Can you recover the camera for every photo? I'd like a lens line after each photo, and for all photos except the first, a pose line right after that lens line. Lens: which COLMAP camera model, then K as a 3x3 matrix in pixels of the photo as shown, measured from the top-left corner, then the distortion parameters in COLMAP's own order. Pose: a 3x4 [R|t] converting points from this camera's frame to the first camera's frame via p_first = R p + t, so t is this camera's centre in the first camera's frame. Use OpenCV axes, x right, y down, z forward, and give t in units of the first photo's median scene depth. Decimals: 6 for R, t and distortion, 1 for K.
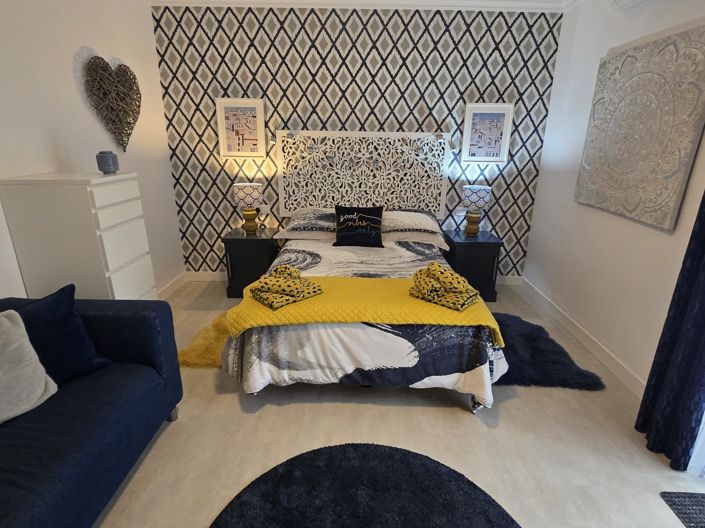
lens RADIAL K [[381.3, 0, 349.3], [0, 381.3, 264.9], [0, 0, 1]] dist [0.000534, 0.000890]
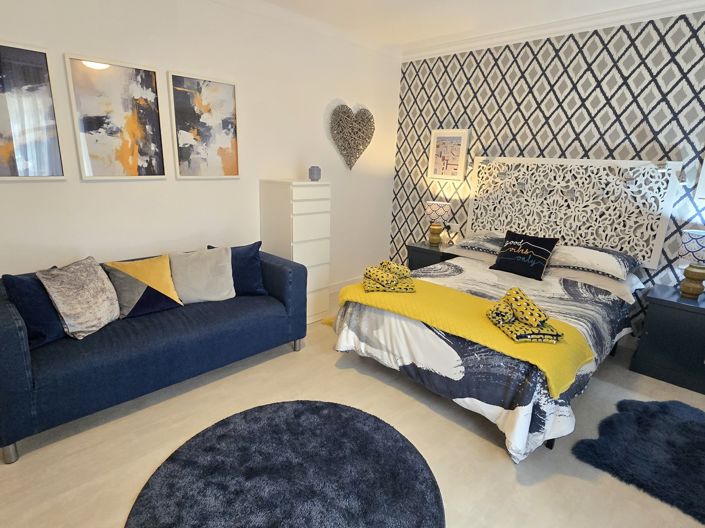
lens RADIAL K [[381.3, 0, 344.9], [0, 381.3, 262.1], [0, 0, 1]] dist [0.000534, 0.000890]
pose [[0.721931, 0.193094, -0.664478, 0.443234], [-0.242486, 0.969980, 0.018419, 0.009975], [0.648087, 0.147830, 0.747081, -0.006017]]
